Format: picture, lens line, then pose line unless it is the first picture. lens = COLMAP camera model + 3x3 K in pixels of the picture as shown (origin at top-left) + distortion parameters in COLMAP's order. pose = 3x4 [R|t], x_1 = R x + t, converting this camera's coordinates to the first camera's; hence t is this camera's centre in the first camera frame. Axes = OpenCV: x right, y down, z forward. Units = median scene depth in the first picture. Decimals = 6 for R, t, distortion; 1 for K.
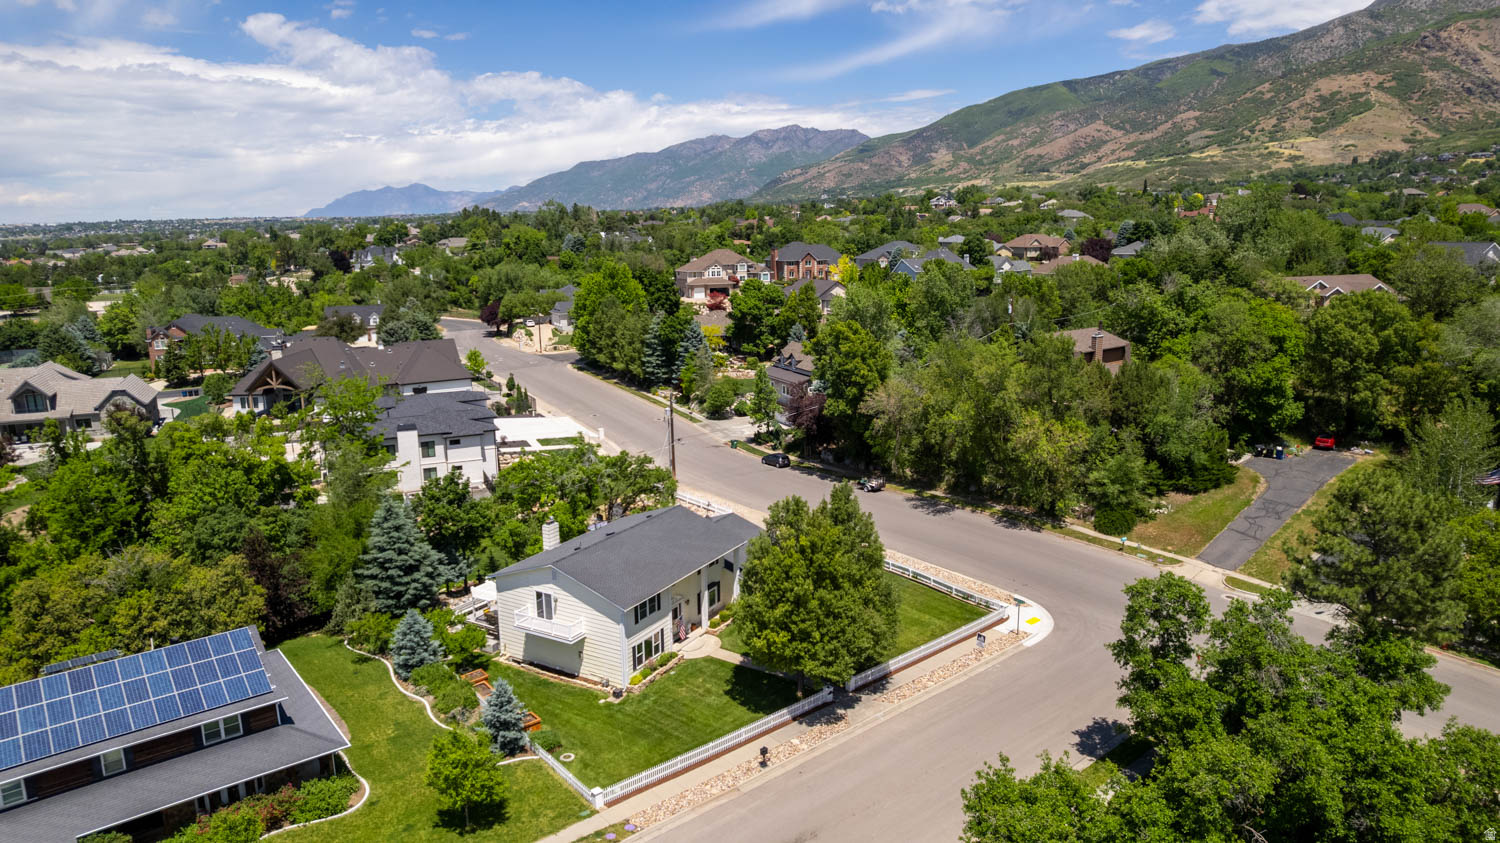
lens RADIAL K [[961.8, 0, 751.7], [0, 961.8, 425.4], [0, 0, 1]] dist [-0.082824, 0.079541]
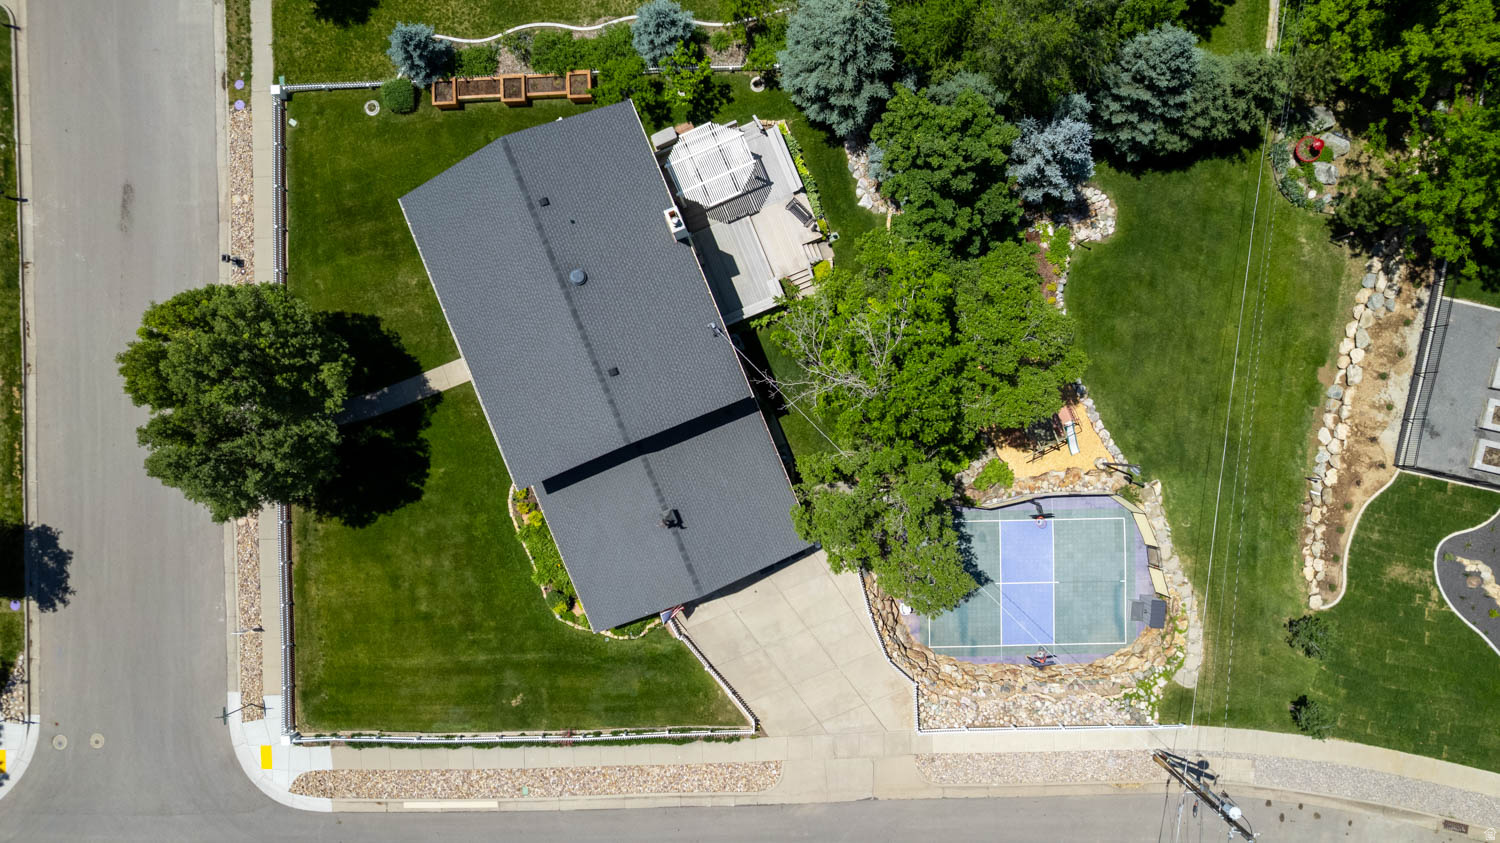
lens RADIAL K [[961.8, 0, 751.7], [0, 961.8, 425.4], [0, 0, 1]] dist [-0.082824, 0.079541]
pose [[-0.613689, 0.789118, 0.026056, -0.166389], [-0.141231, -0.142183, 0.979713, -0.566914], [0.776814, 0.597559, 0.198704, 1.086824]]
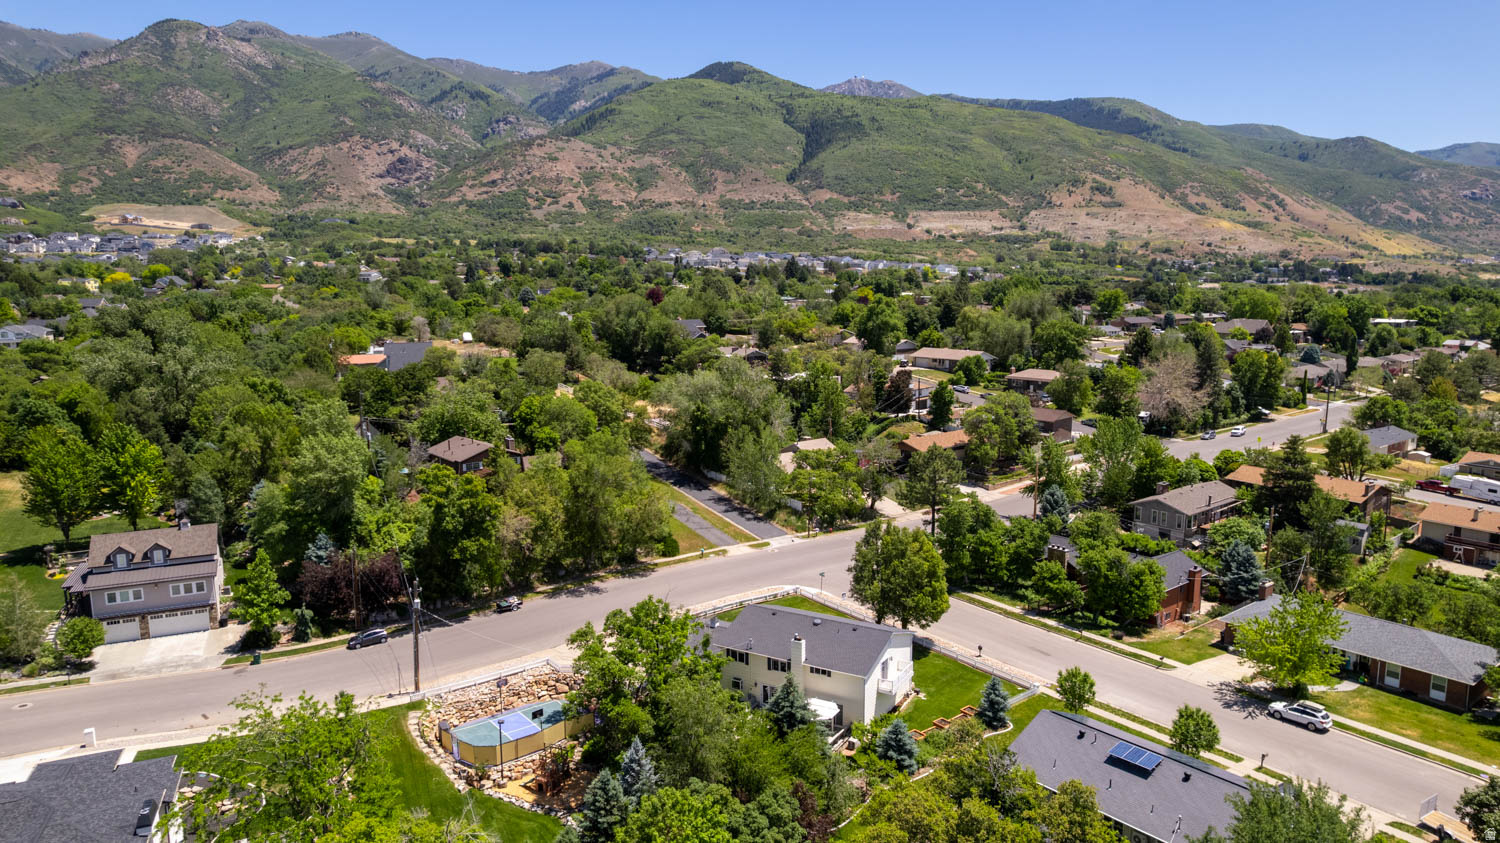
lens RADIAL K [[961.7, 0, 750.0], [0, 961.7, 421.5], [0, 0, 1]] dist [-0.043233, 0.000842]
pose [[0.018961, -0.141252, 0.989792, -1.468145], [0.219326, 0.966445, 0.133718, -0.358971], [-0.975467, 0.214552, 0.049305, 1.028463]]
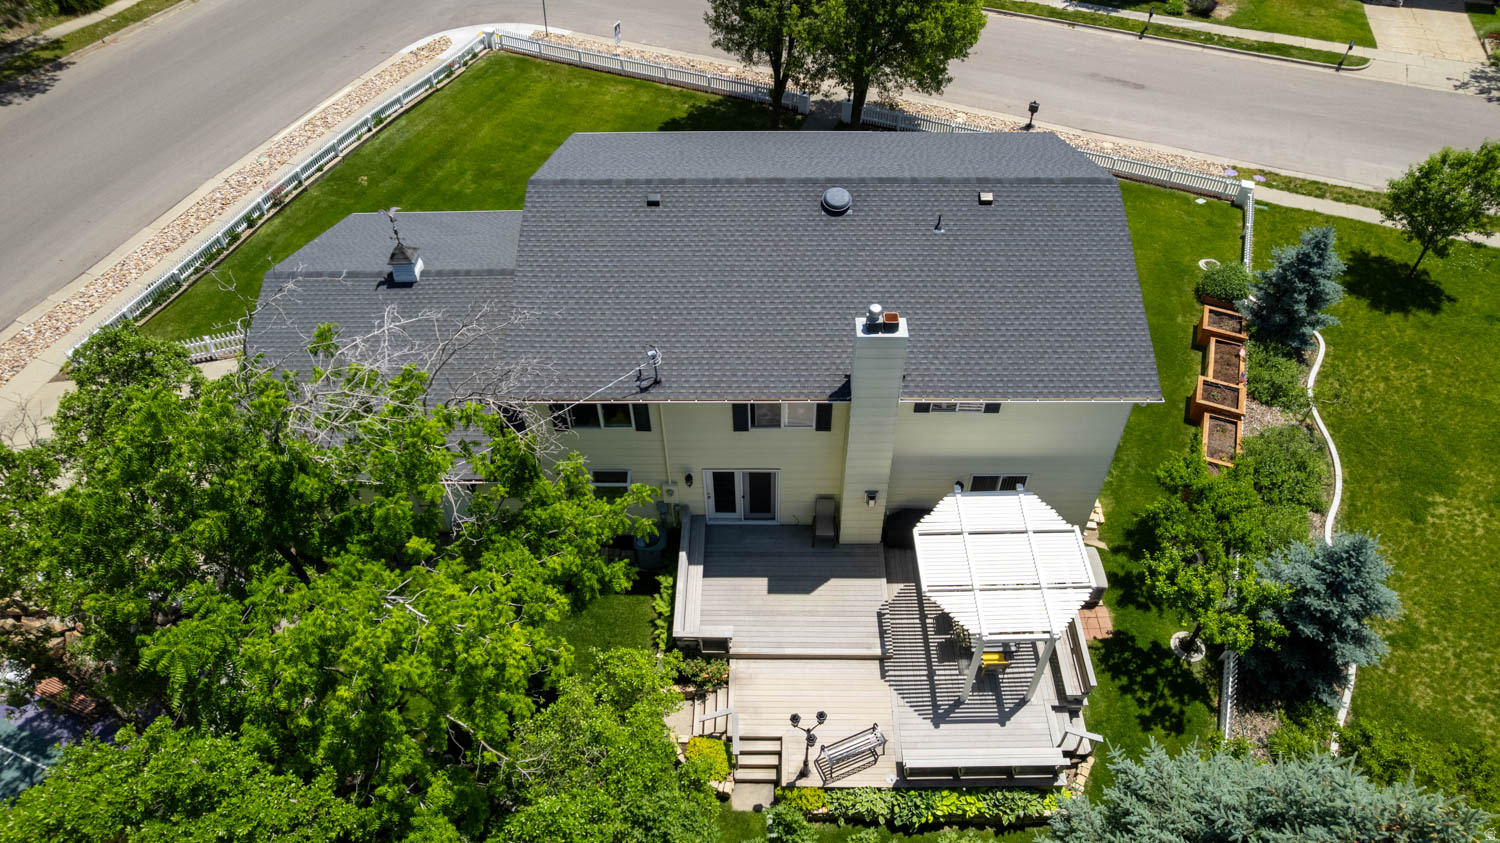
lens RADIAL K [[961.8, 0, 751.7], [0, 961.8, 425.4], [0, 0, 1]] dist [-0.082824, 0.079541]
pose [[-0.485507, -0.621843, 0.614487, -0.421470], [0.198486, 0.606126, 0.770205, -0.119509], [-0.851403, 0.495907, -0.170851, 1.197699]]
